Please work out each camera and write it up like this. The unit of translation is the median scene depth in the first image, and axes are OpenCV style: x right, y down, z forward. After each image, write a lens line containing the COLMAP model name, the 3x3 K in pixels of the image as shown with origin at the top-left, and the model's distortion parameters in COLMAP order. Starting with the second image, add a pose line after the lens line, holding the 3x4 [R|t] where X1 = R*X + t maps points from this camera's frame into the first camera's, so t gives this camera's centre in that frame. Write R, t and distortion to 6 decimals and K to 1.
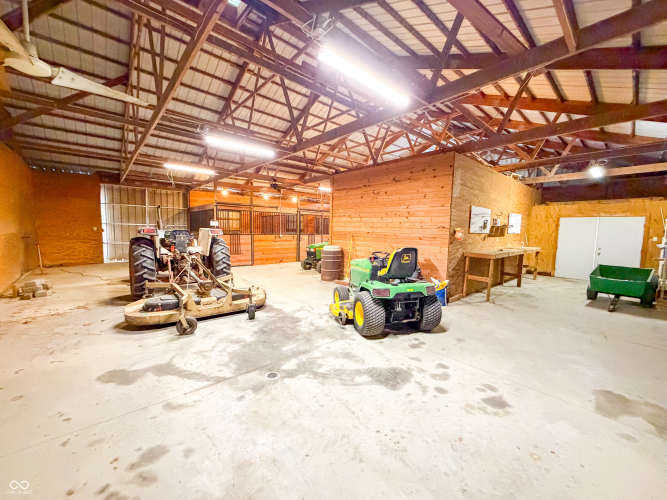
lens RADIAL K [[265.5, 0, 331.3], [0, 265.5, 251.6], [0, 0, 1]] dist [0.000638, 0.000145]
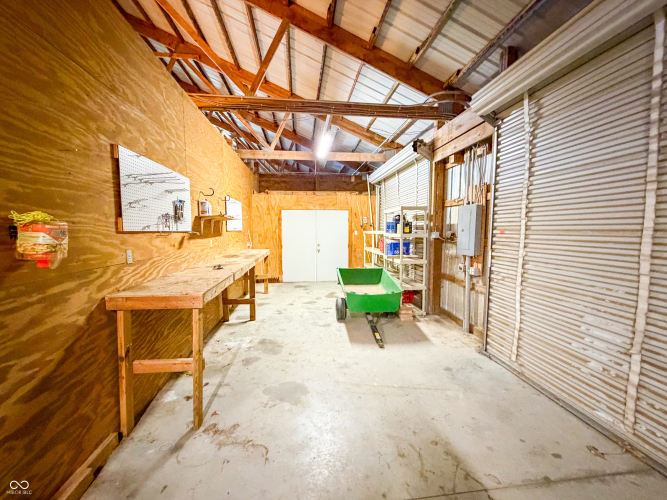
lens RADIAL K [[265.5, 0, 331.3], [0, 265.5, 251.6], [0, 0, 1]] dist [0.000638, 0.000145]
pose [[0.569106, -0.087968, 0.817545, 0.304335], [0.081589, 0.995395, 0.050310, -0.032072], [-0.818206, 0.038070, 0.573663, 0.464768]]
